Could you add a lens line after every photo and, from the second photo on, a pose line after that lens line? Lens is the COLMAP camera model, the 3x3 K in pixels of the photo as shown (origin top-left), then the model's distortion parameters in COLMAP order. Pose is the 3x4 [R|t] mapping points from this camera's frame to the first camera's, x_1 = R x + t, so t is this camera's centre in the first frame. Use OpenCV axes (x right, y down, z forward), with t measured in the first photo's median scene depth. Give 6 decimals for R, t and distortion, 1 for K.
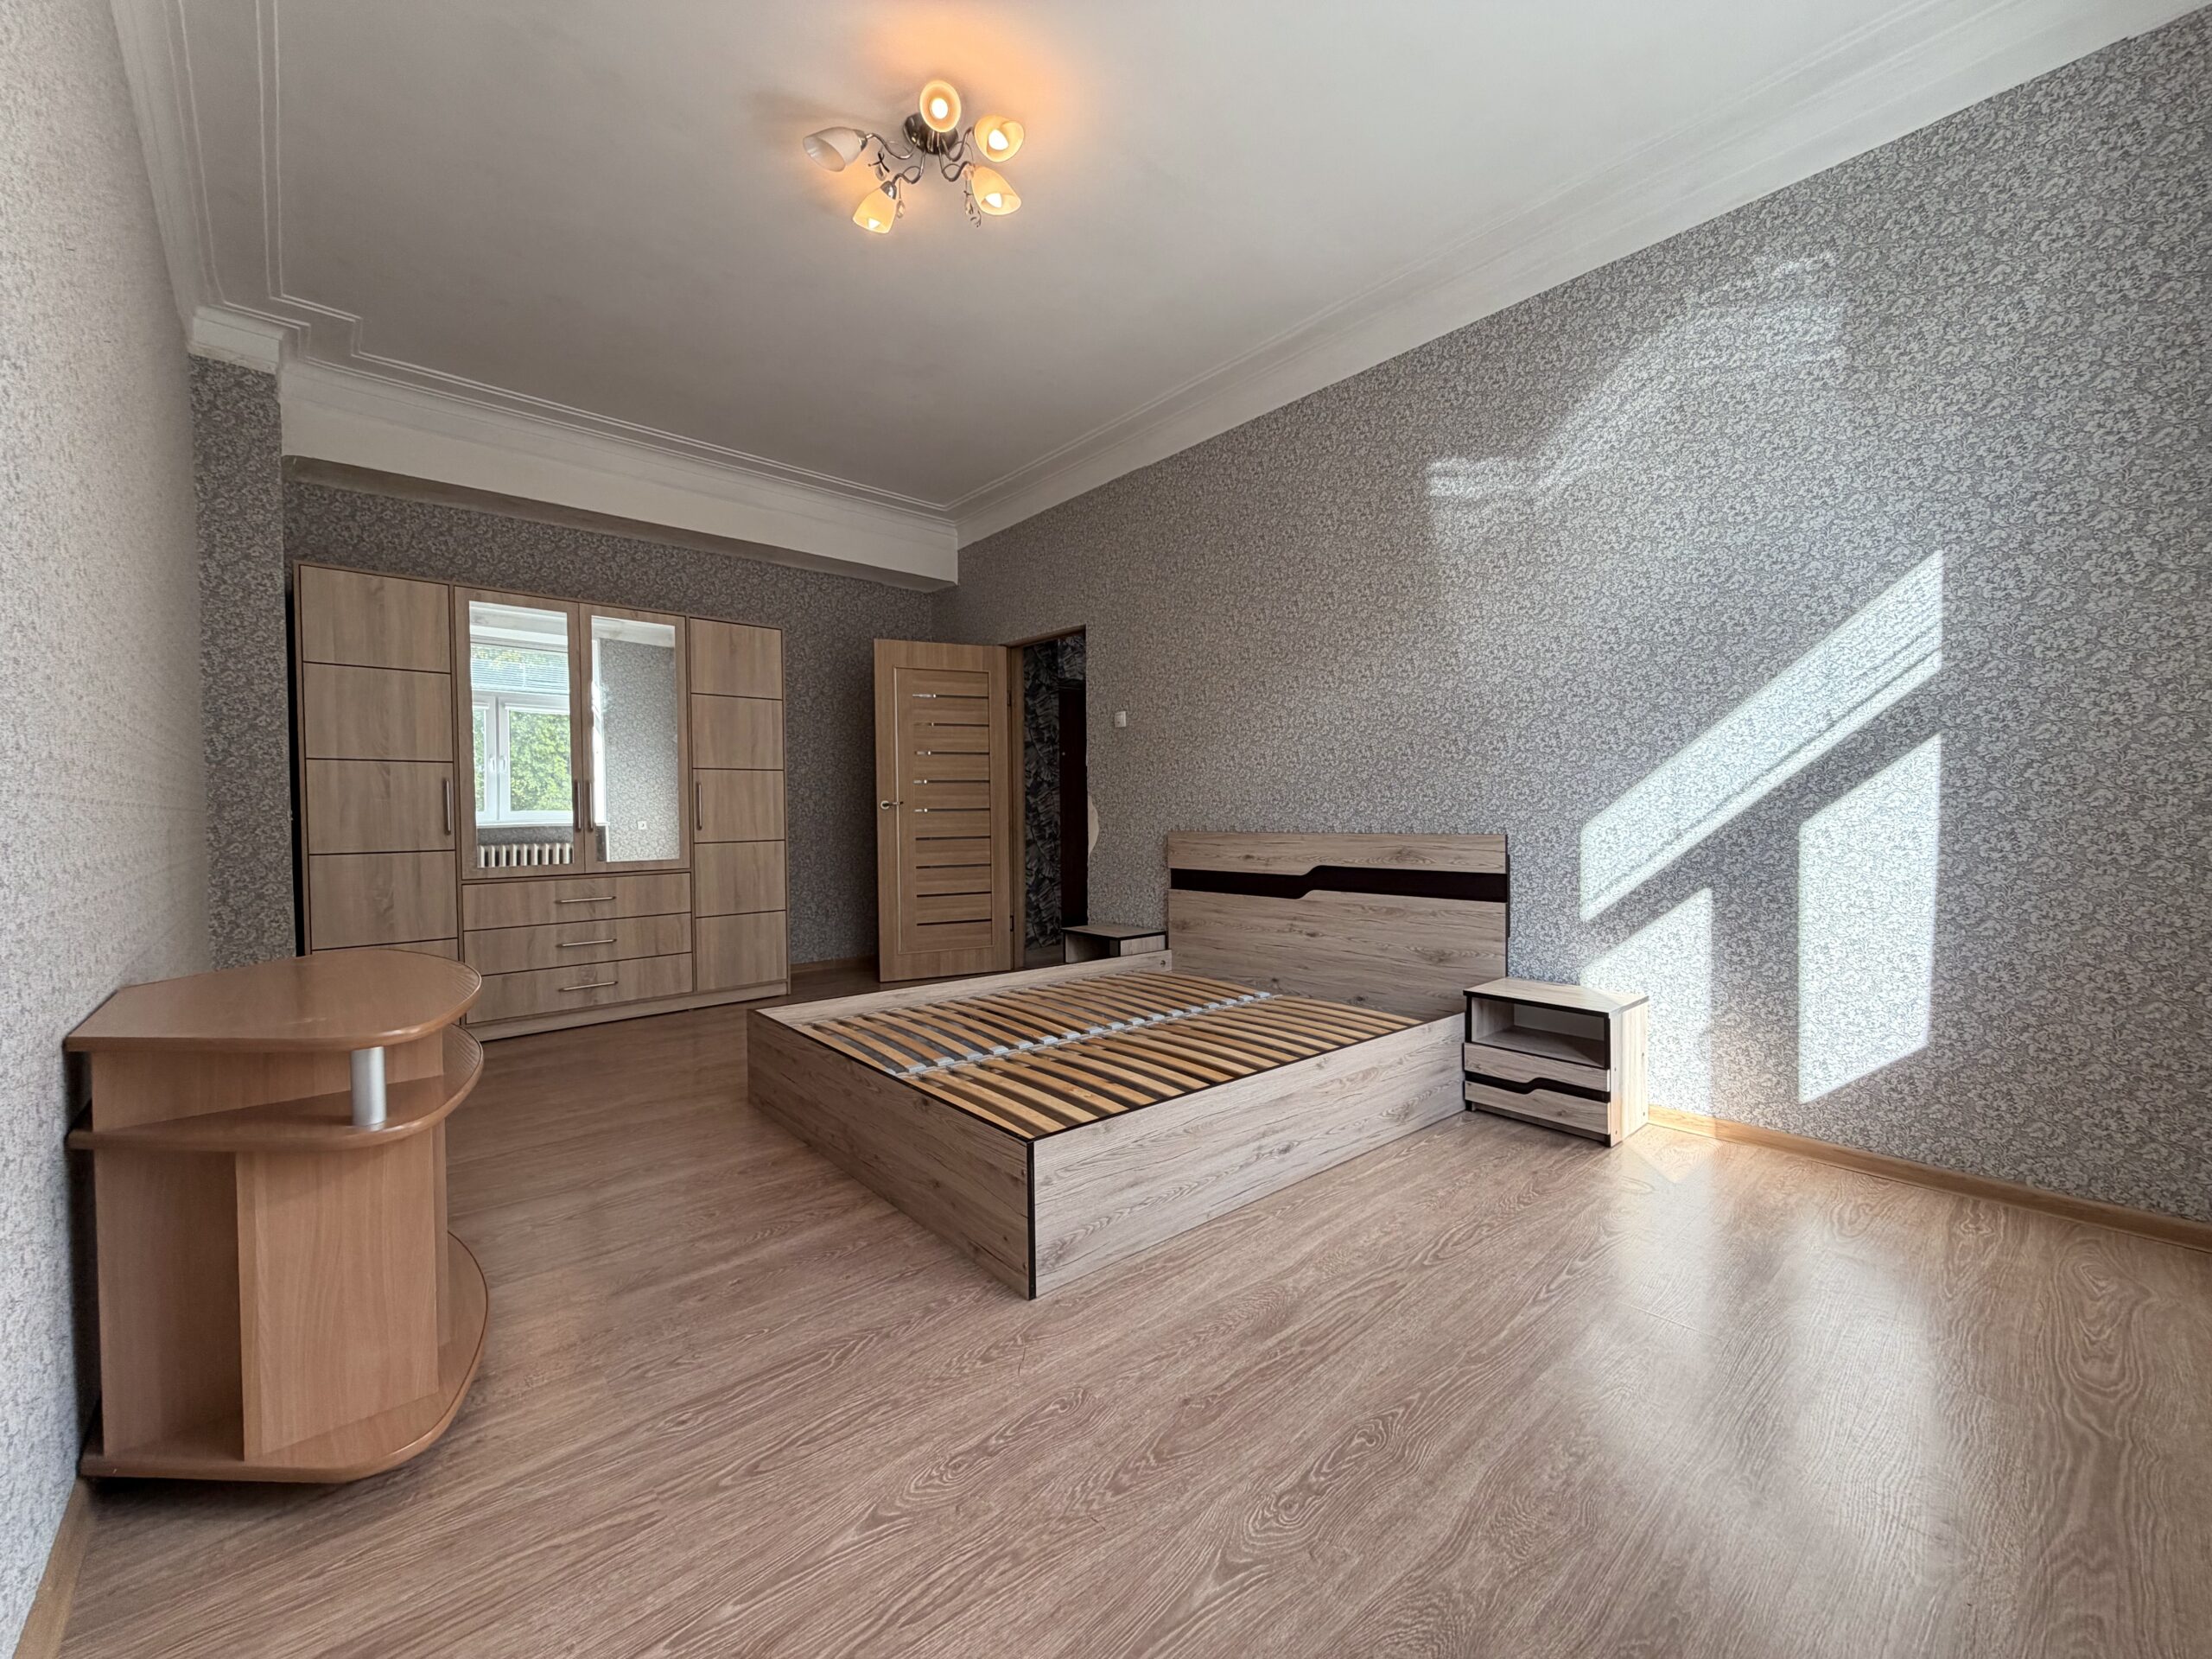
lens RADIAL K [[883.3, 0, 1100.4], [0, 883.3, 830.5], [0, 0, 1]] dist [0.000557, -0.000171]
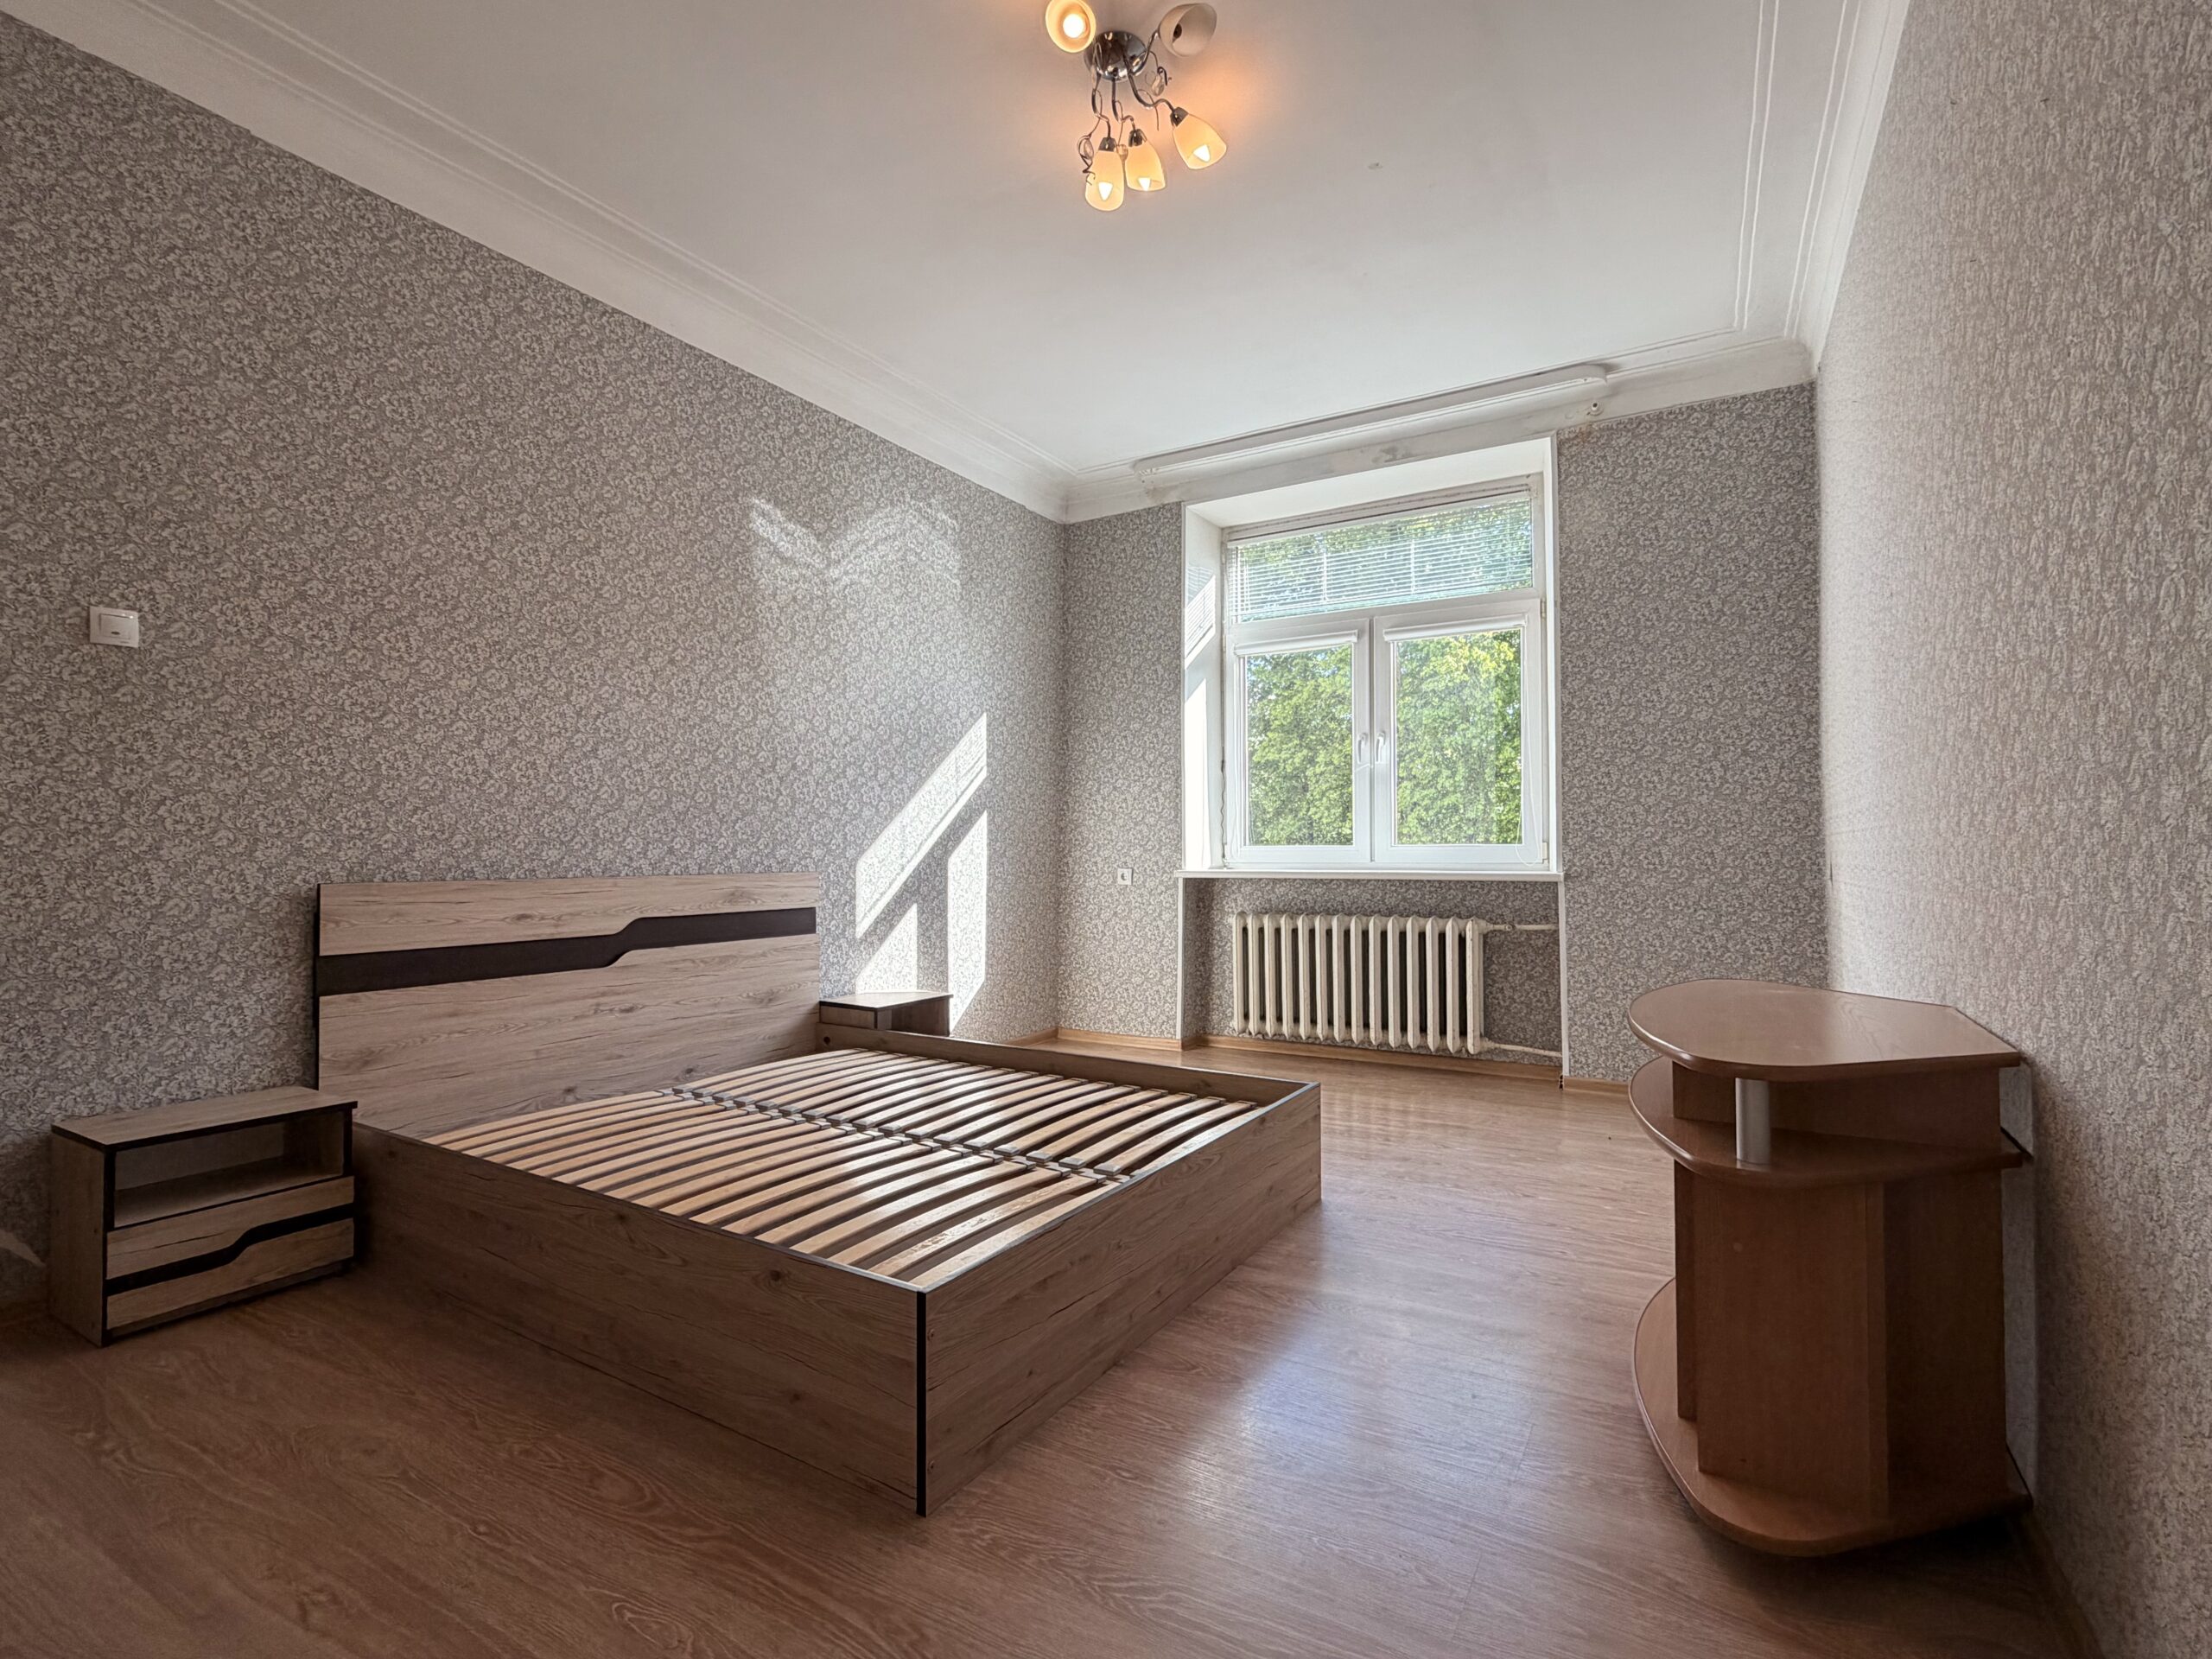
lens RADIAL K [[1047.7, 0, 1106.0], [0, 1047.7, 829.5], [0, 0, 1]] dist [-0.002223, -0.000158]
pose [[-0.308601, 0.023382, 0.950904, -0.988316], [0.016891, 0.999675, -0.019100, -0.018470], [-0.951042, 0.010167, -0.308896, 1.153601]]
